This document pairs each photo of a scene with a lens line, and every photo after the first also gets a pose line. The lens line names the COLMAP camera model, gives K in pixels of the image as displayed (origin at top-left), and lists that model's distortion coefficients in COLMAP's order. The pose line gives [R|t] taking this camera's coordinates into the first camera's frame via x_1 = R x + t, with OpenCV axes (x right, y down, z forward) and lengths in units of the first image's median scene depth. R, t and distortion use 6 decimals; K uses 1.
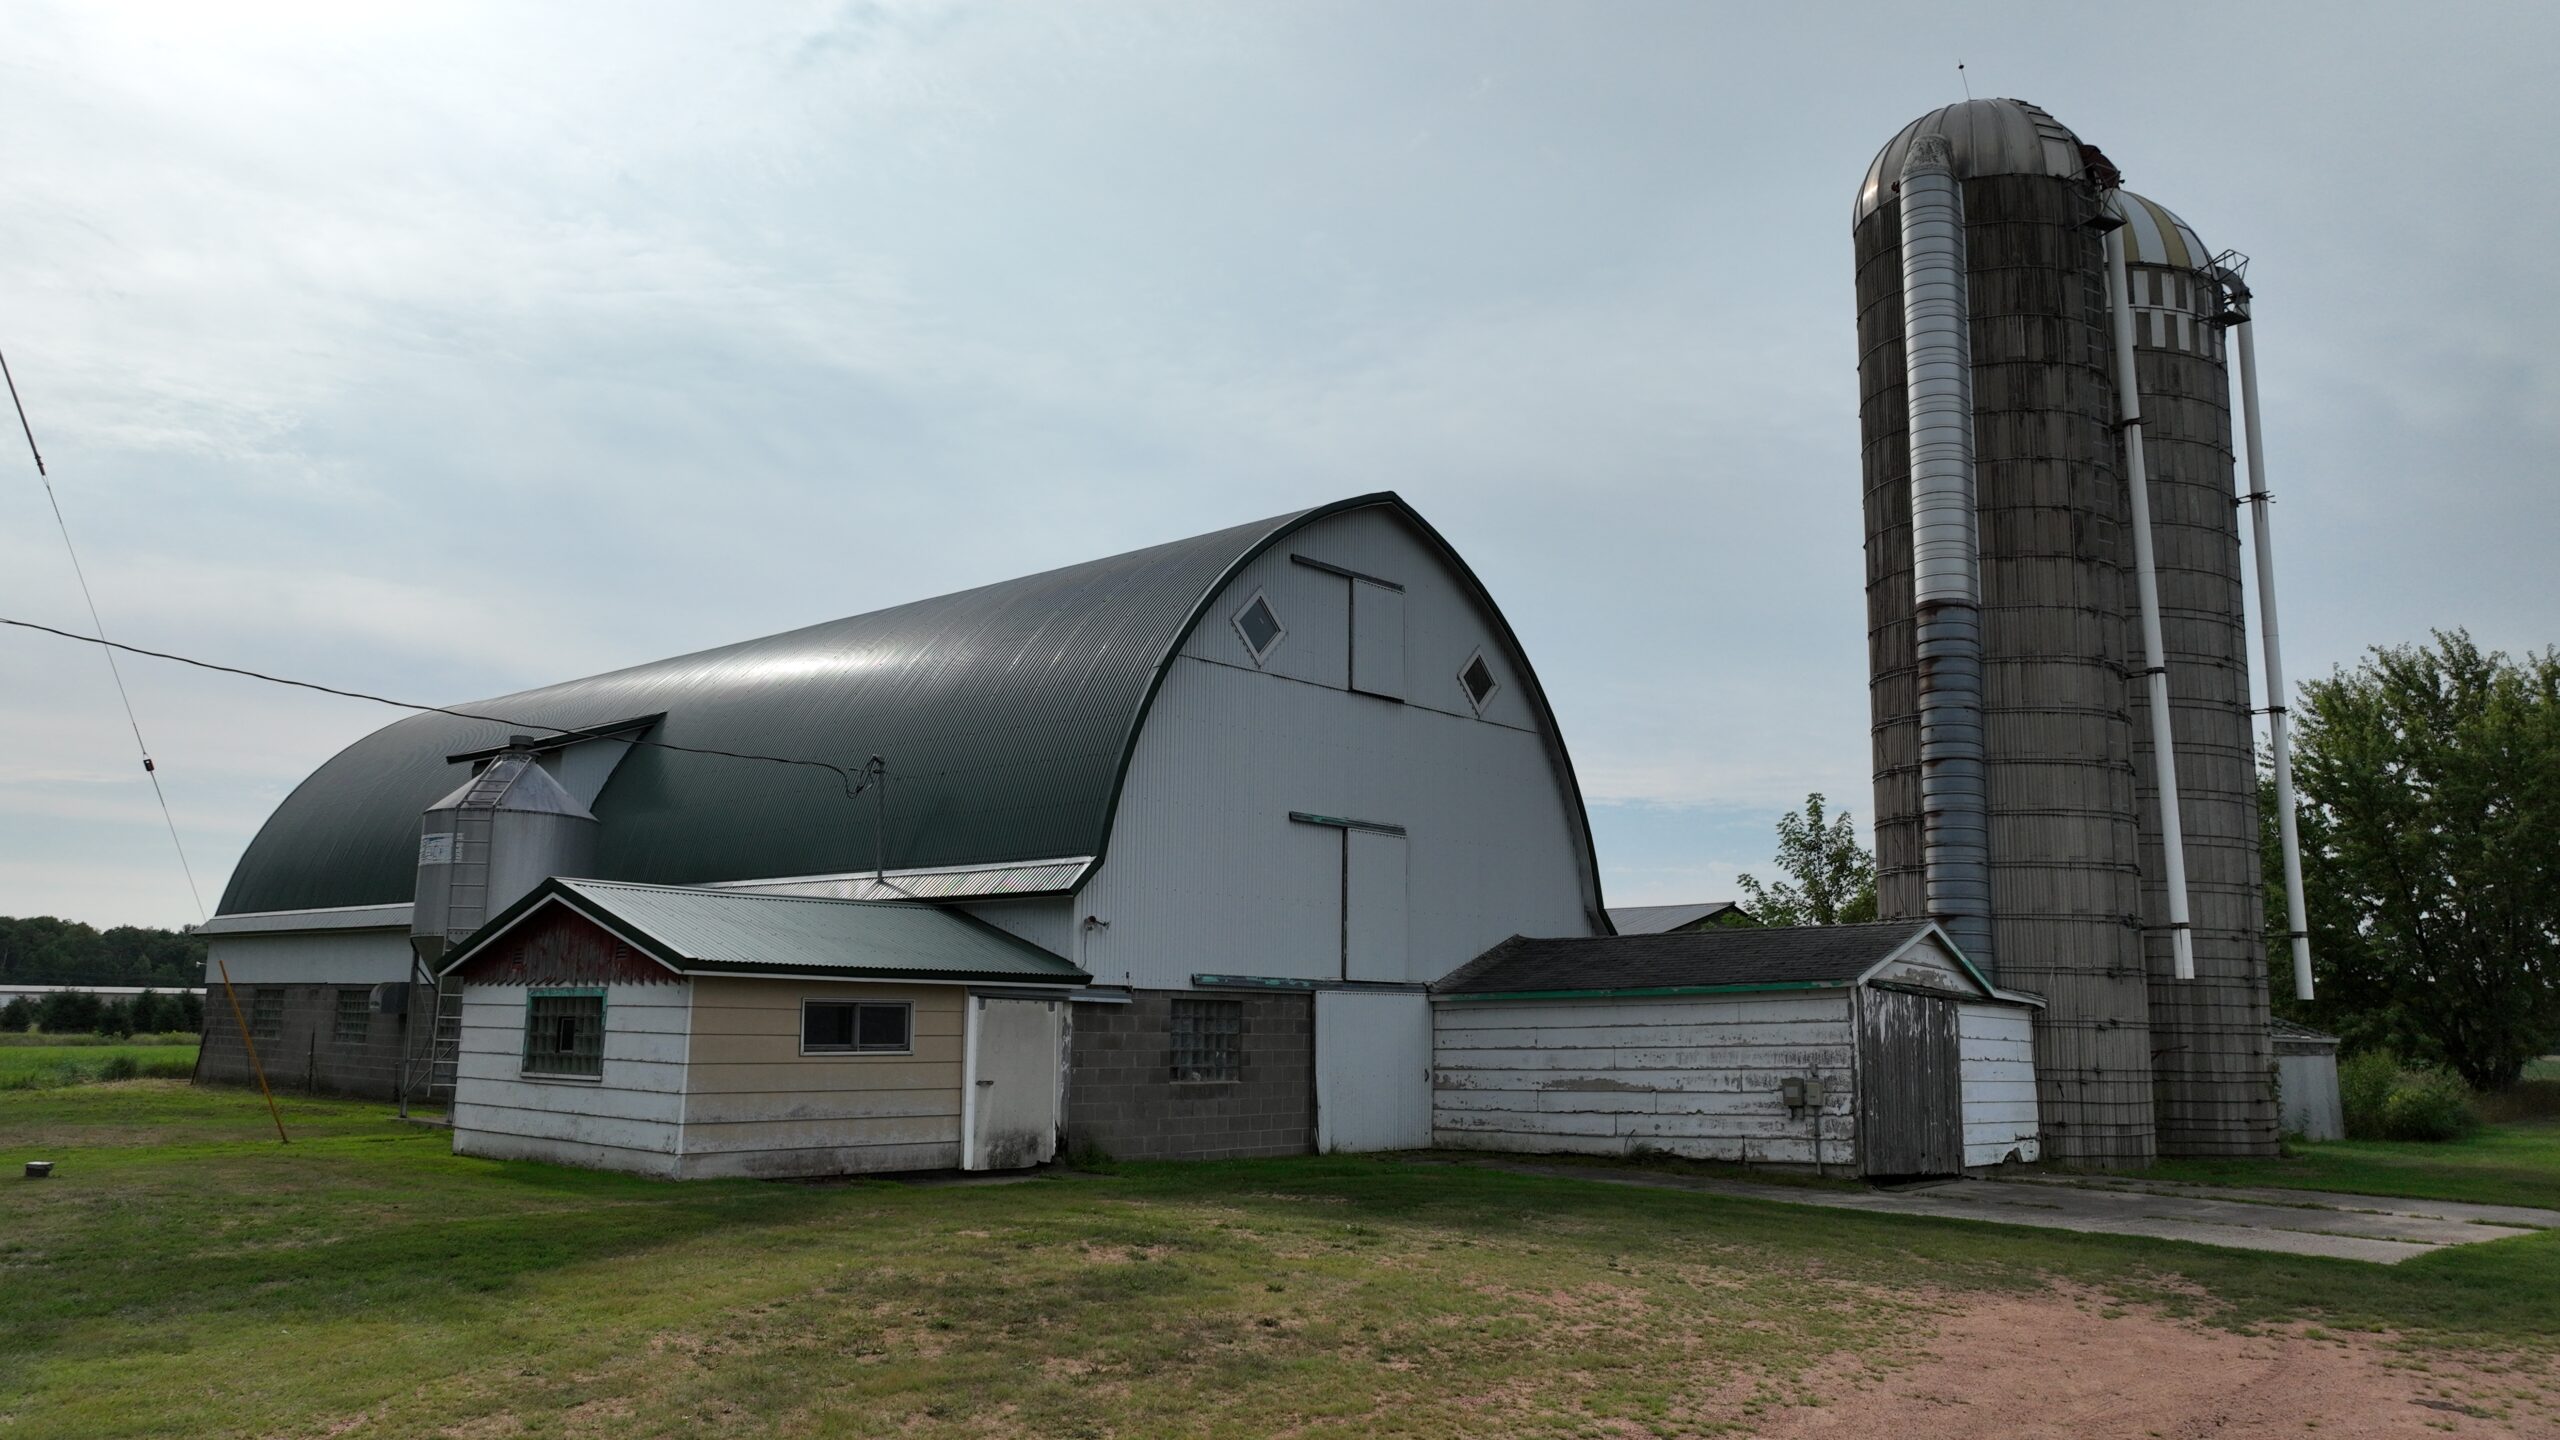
lens RADIAL K [[1800.6, 0, 1283.0], [0, 1800.6, 722.6], [0, 0, 1]] dist [-0.002204, 0.018428]
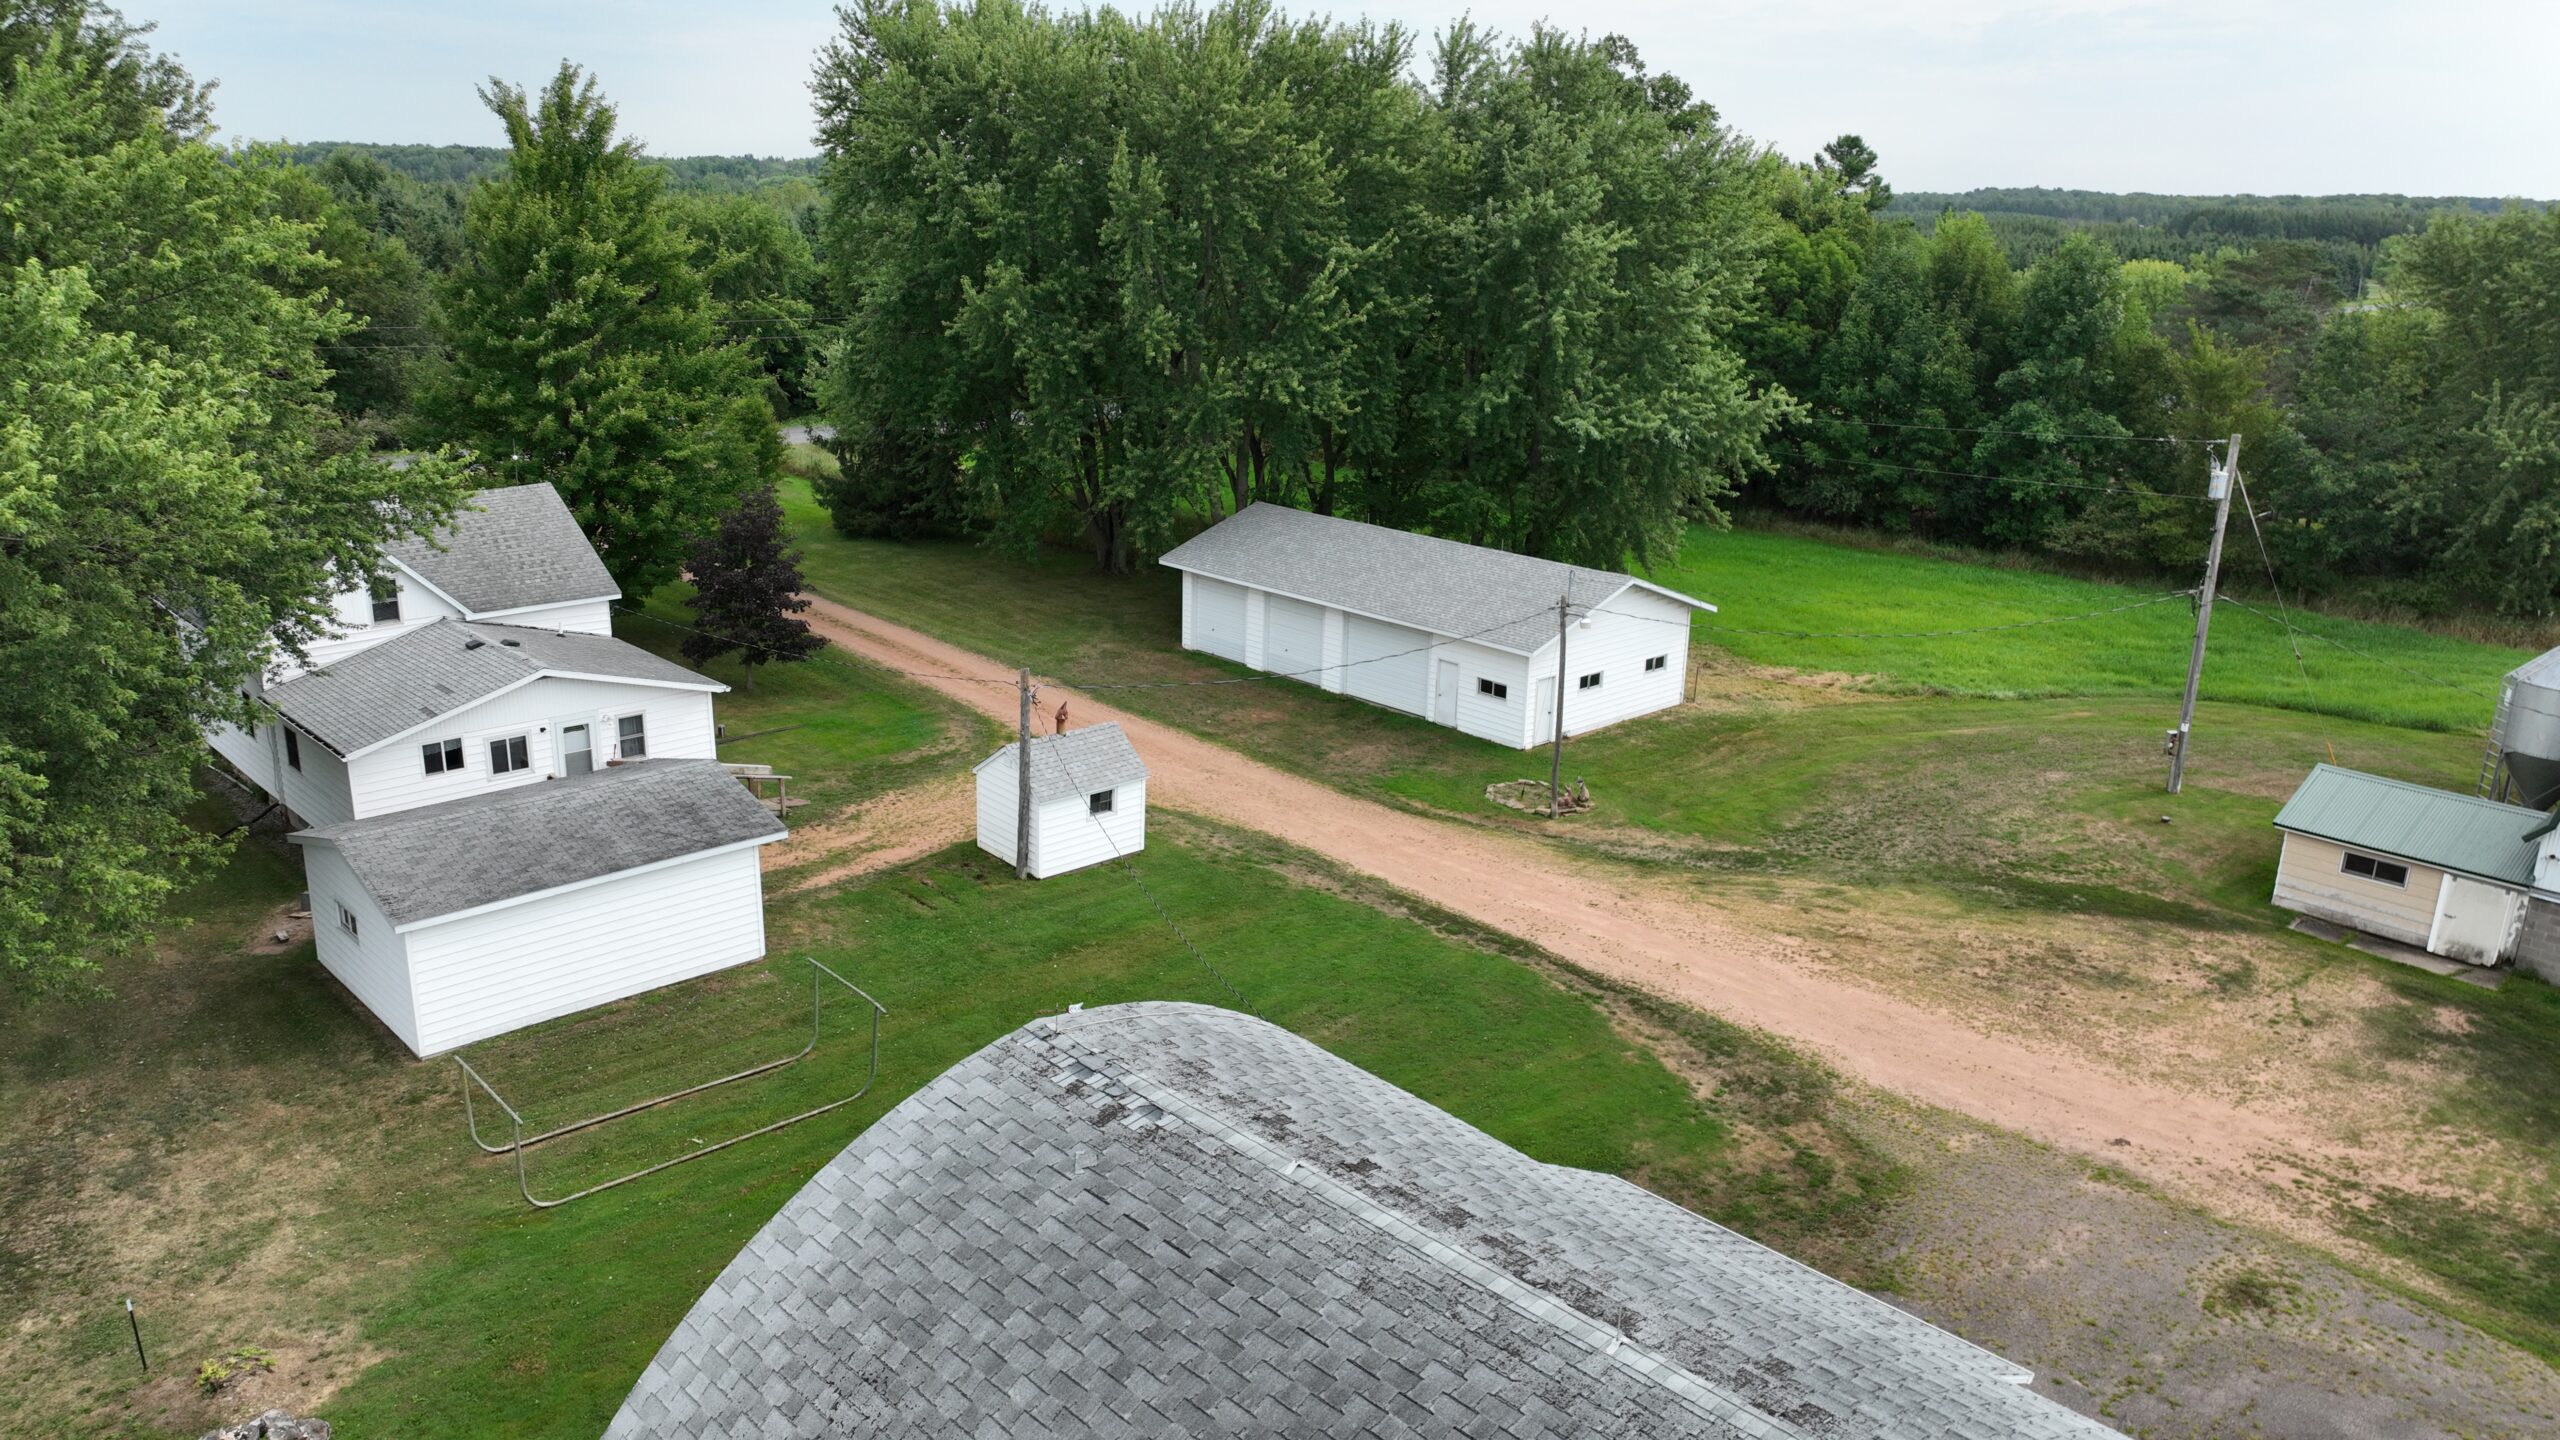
lens RADIAL K [[1800.6, 0, 1283.0], [0, 1800.6, 722.6], [0, 0, 1]] dist [-0.002204, 0.018428]
pose [[-0.070895, 0.266336, -0.961269, 1.484280], [0.133078, 0.957605, 0.255506, -0.572509], [0.988567, -0.109809, -0.103332, -0.056752]]
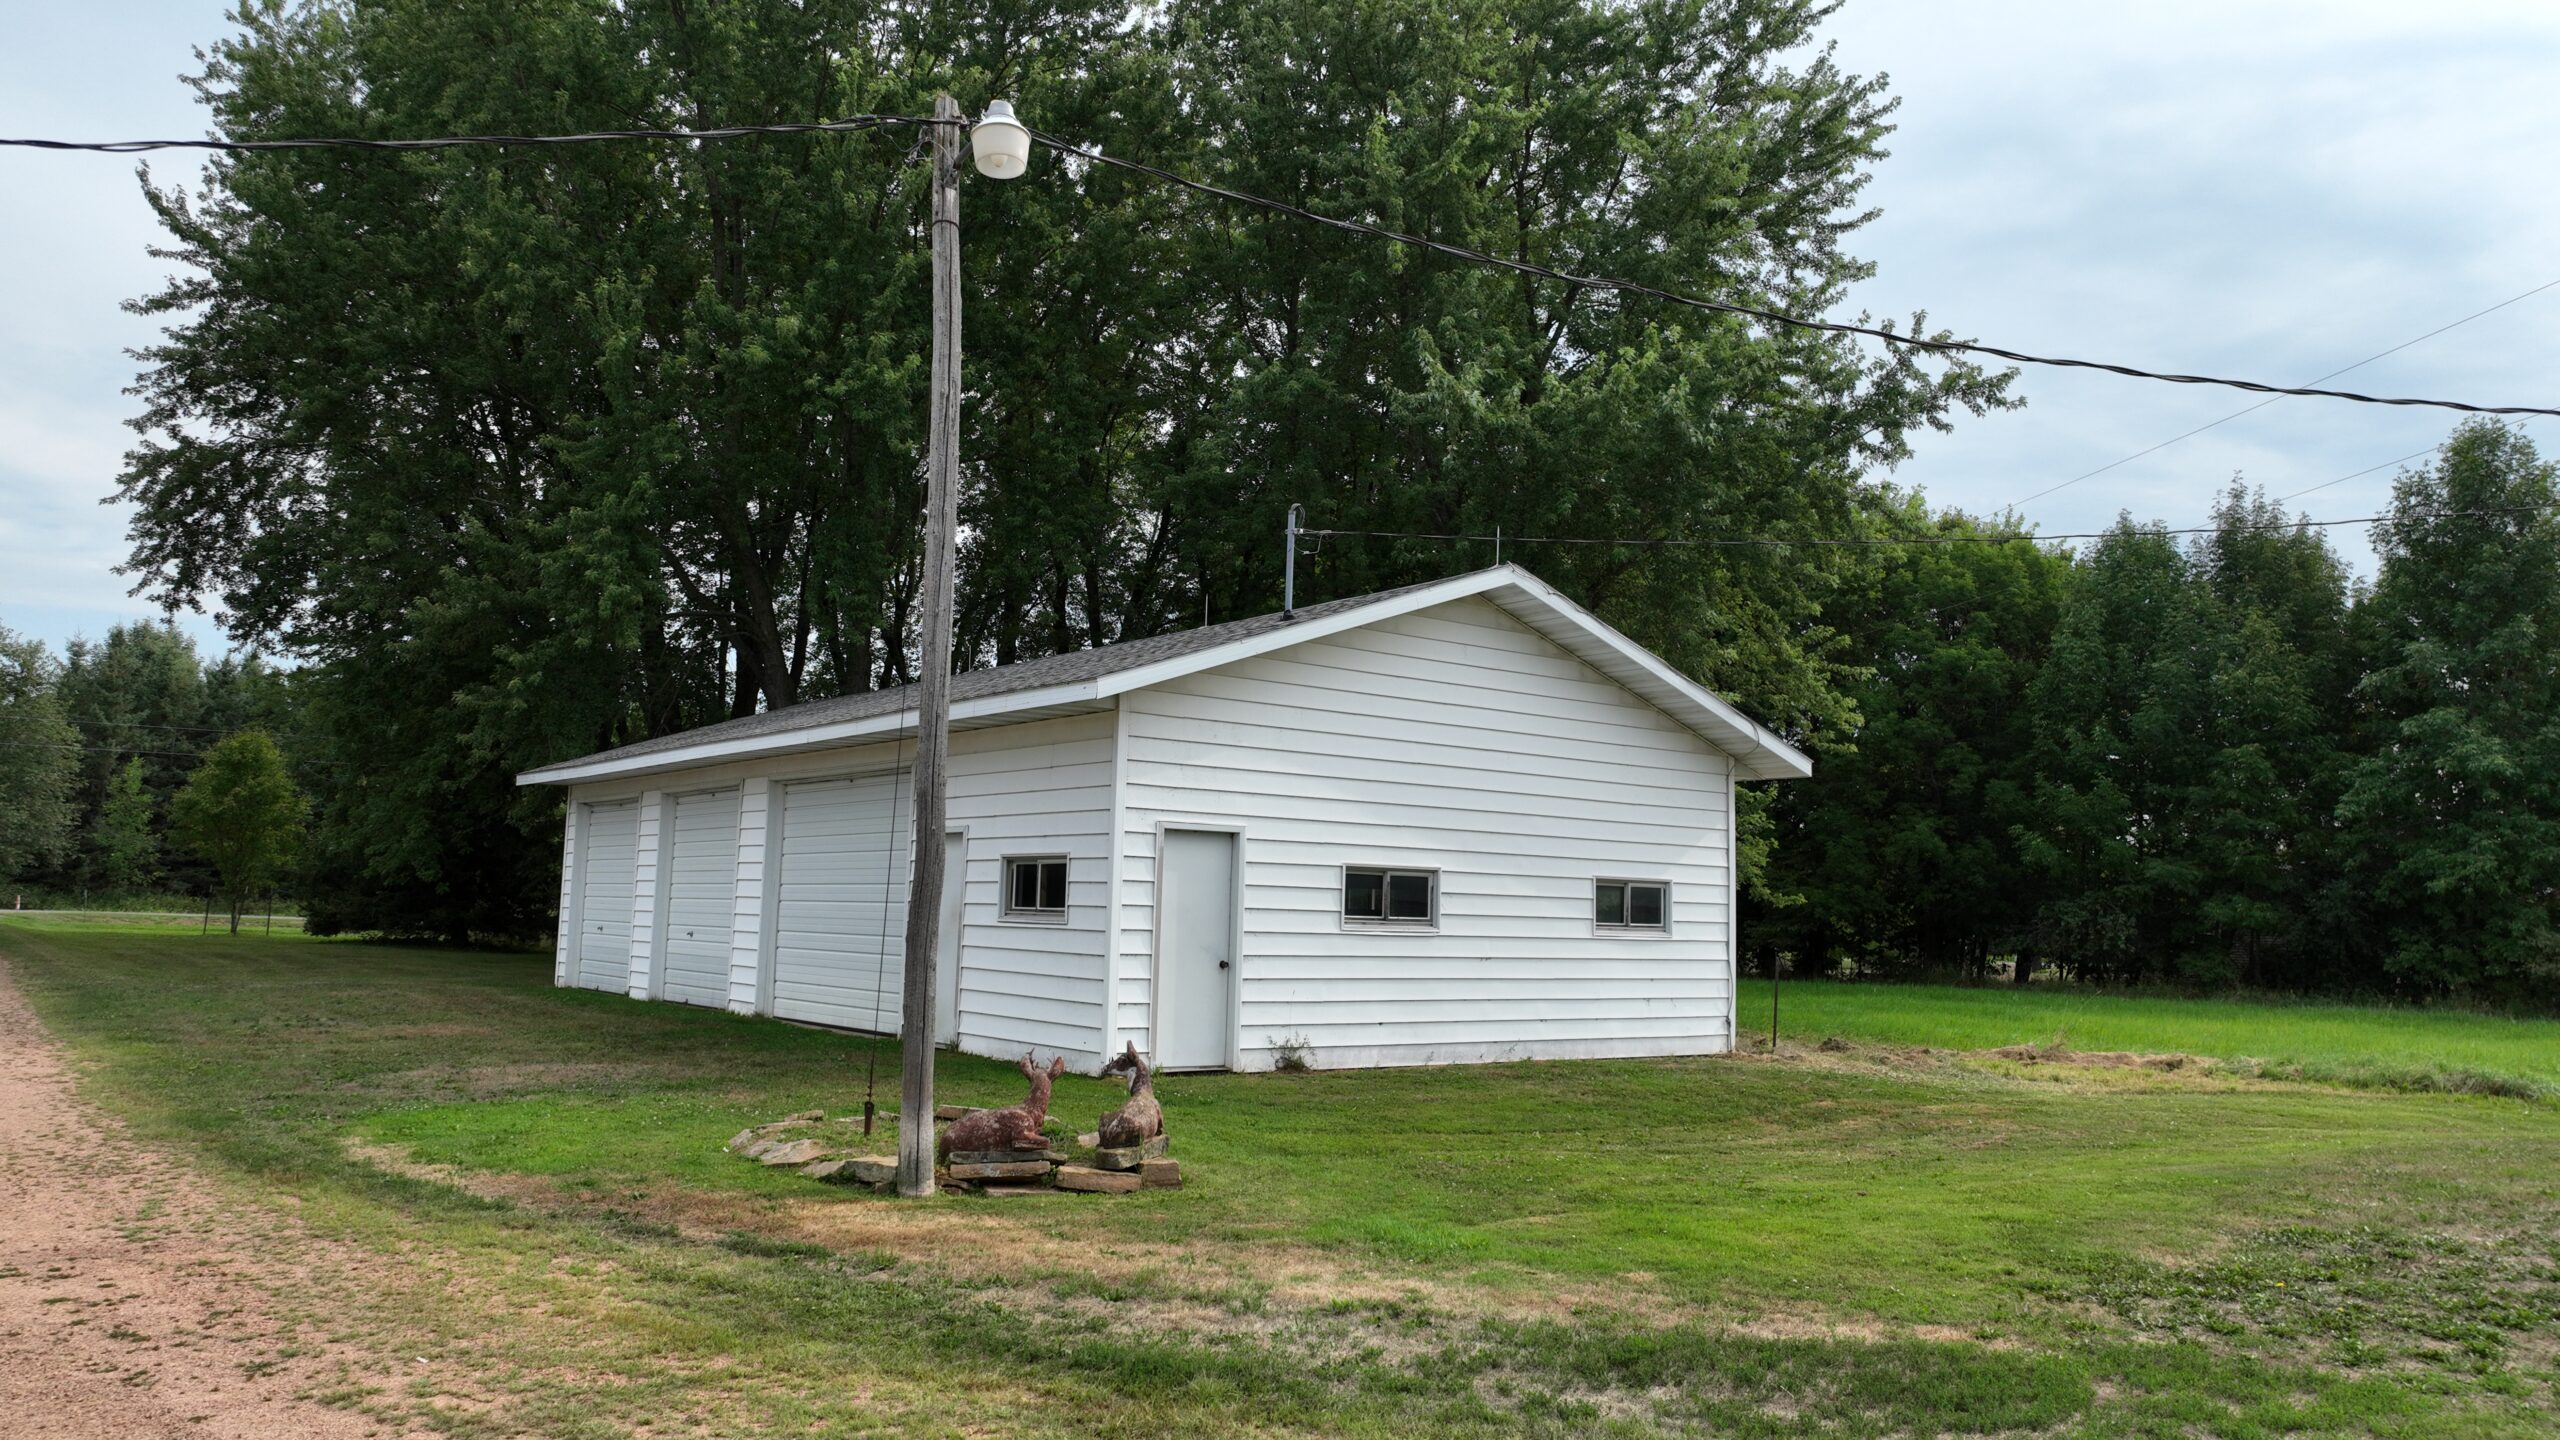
lens RADIAL K [[1800.6, 0, 1283.0], [0, 1800.6, 722.6], [0, 0, 1]] dist [-0.002204, 0.018428]
pose [[-0.171445, -0.127270, -0.976939, -0.006444], [0.127287, 0.980448, -0.150065, 0.030604], [0.976936, -0.150080, -0.151893, 0.169202]]
